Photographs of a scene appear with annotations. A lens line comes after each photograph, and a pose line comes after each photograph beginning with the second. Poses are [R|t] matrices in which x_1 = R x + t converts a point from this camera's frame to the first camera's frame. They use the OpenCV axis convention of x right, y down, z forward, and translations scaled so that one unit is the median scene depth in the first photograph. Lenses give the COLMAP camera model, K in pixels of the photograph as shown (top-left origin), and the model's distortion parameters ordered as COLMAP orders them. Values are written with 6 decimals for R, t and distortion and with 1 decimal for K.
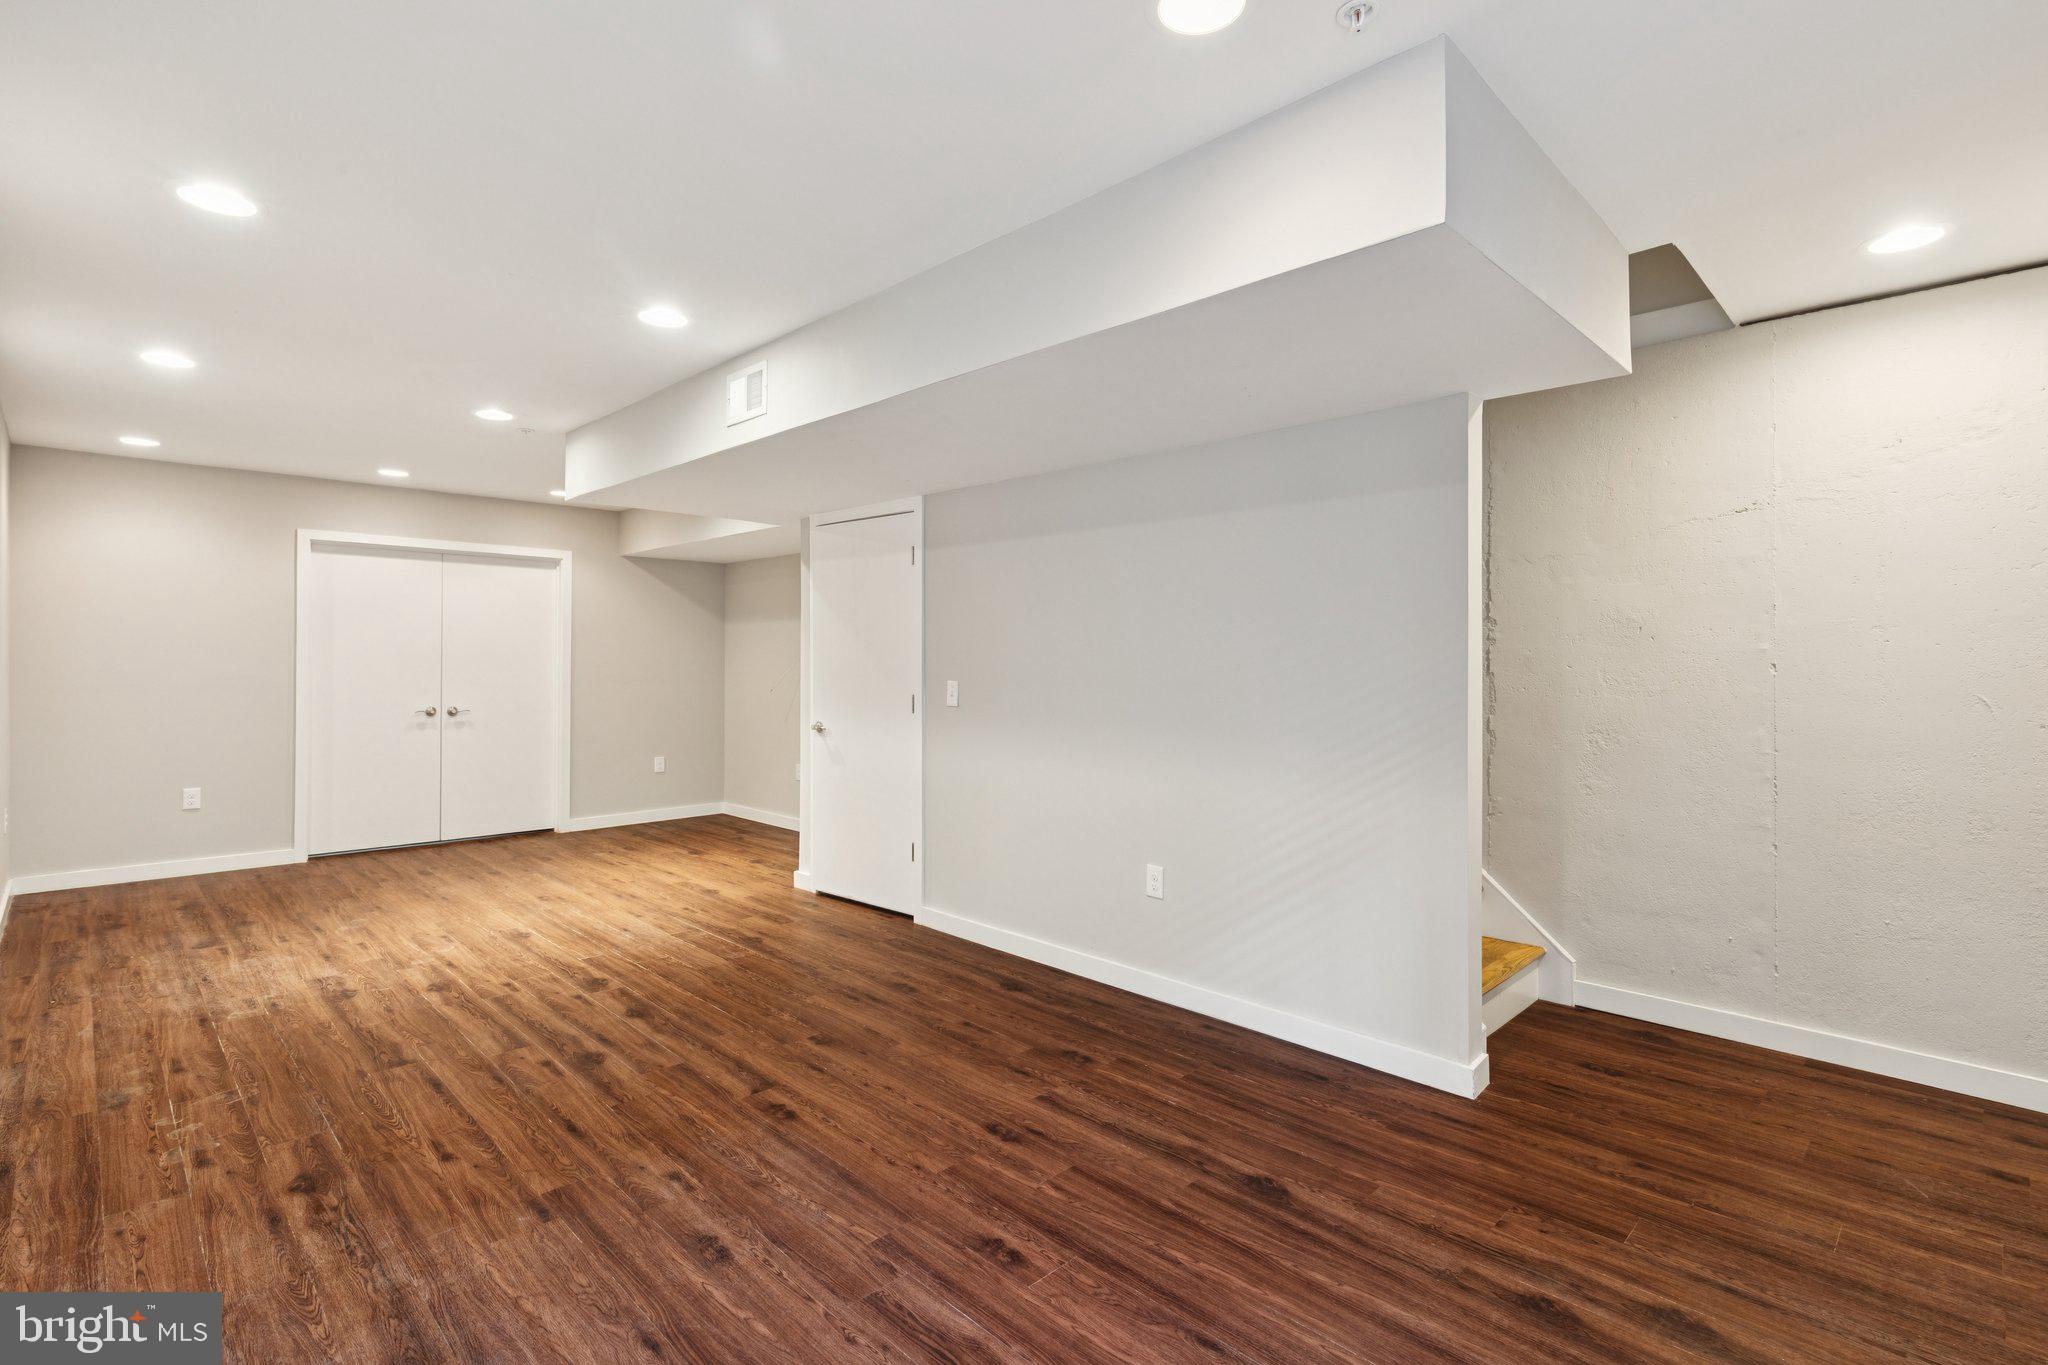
lens RADIAL K [[945.3, 0, 1028.3], [0, 945.3, 672.9], [0, 0, 1]] dist [0.012167, -0.000387]
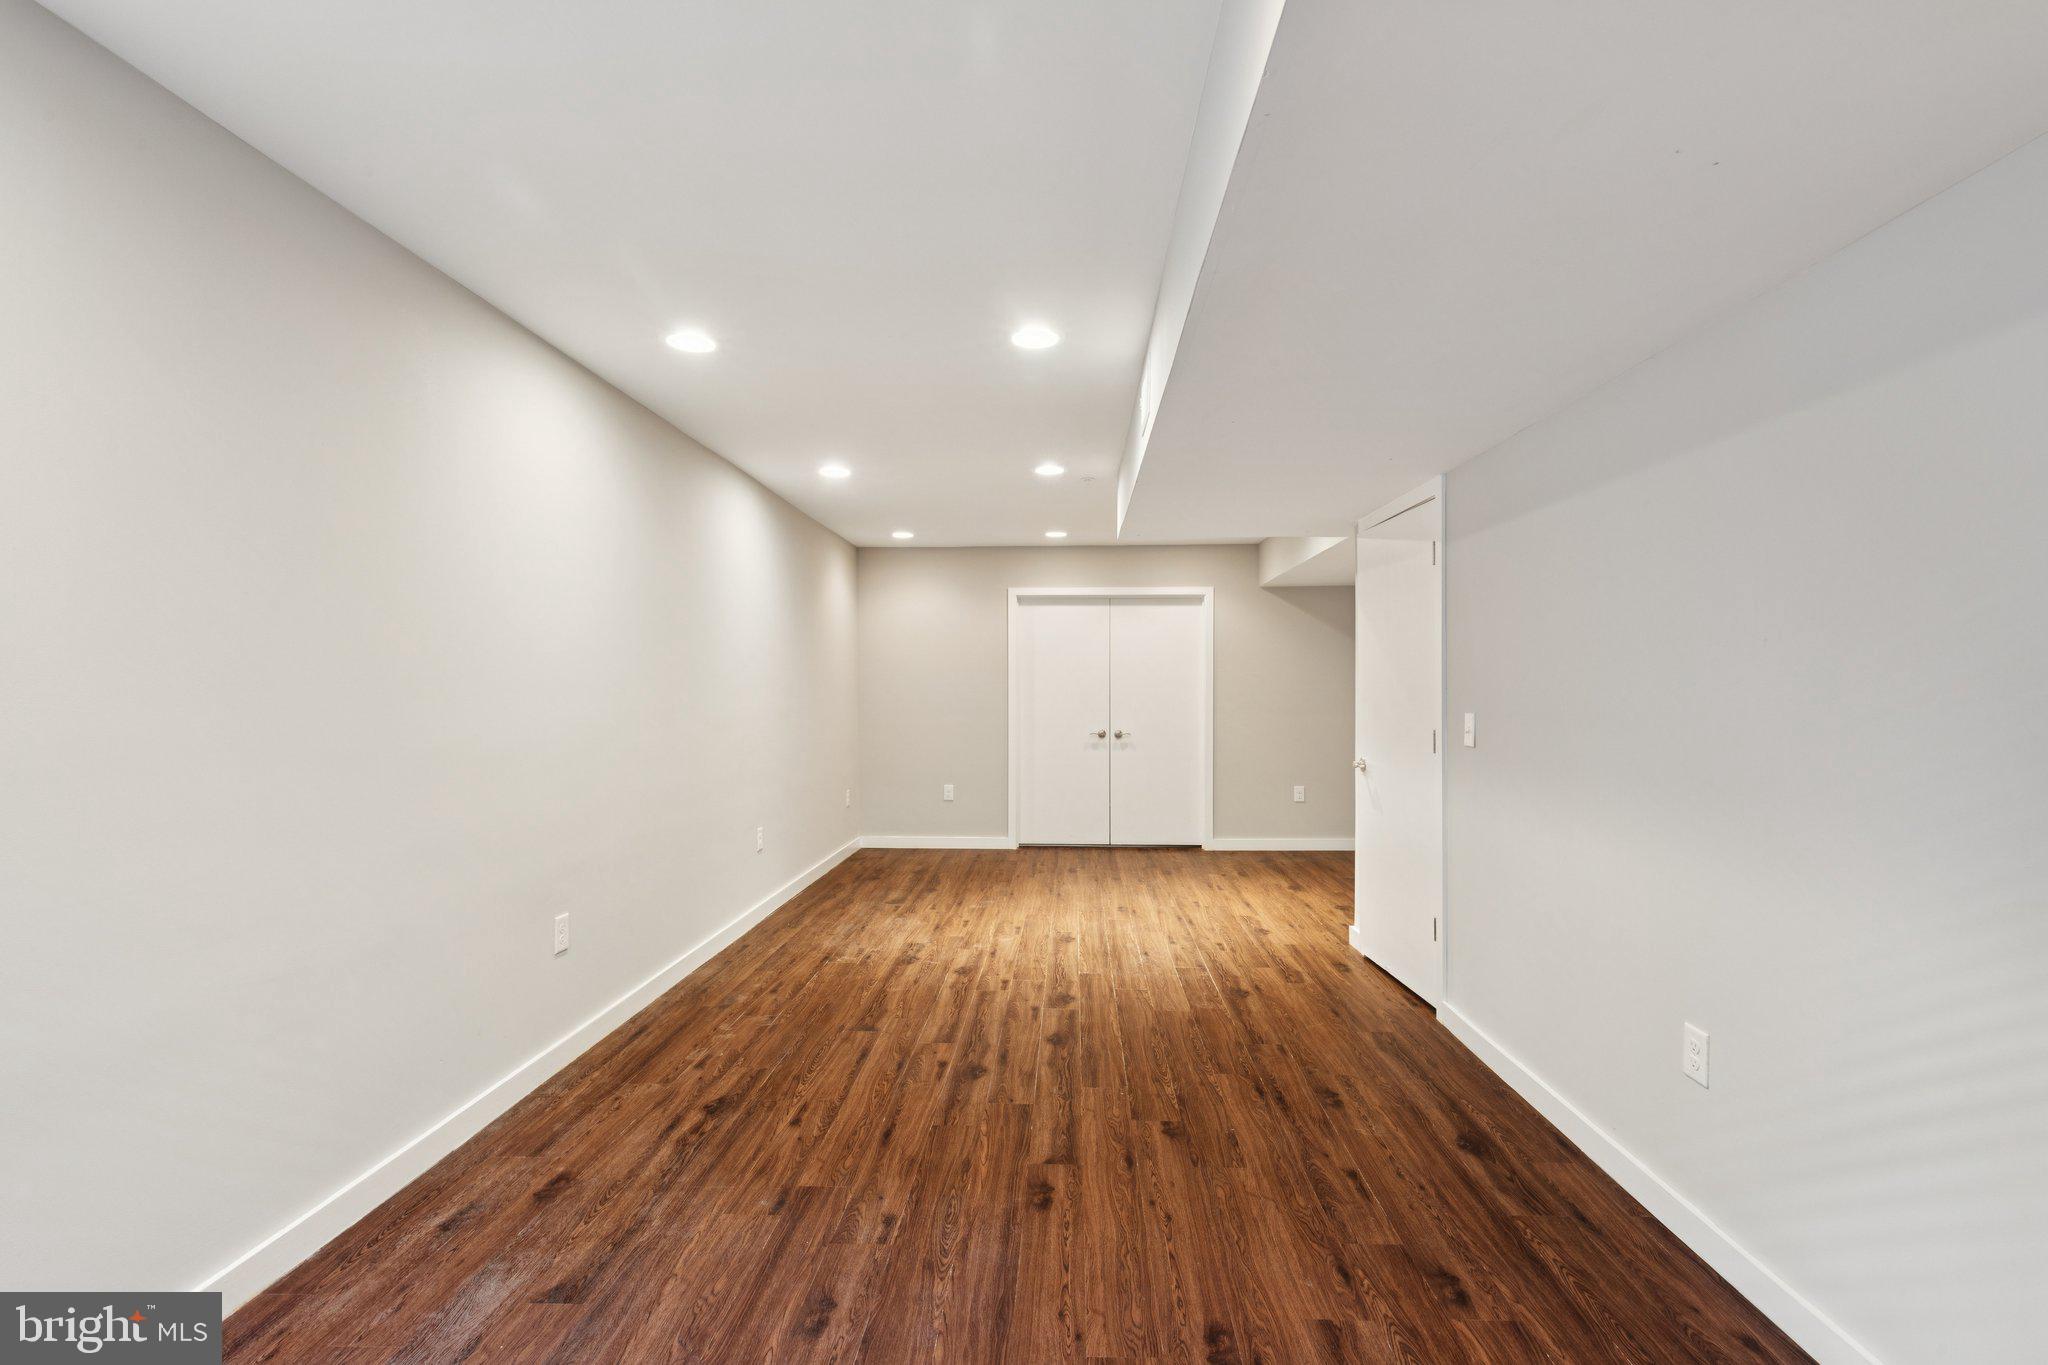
lens RADIAL K [[921.3, 0, 1055.5], [0, 921.3, 708.3], [0, 0, 1]] dist [0.011532, -0.000367]
pose [[0.693032, 0.008551, -0.720856, 0.290271], [-0.002971, 0.999955, 0.009005, -0.001709], [0.720901, -0.004099, 0.693026, 0.322543]]
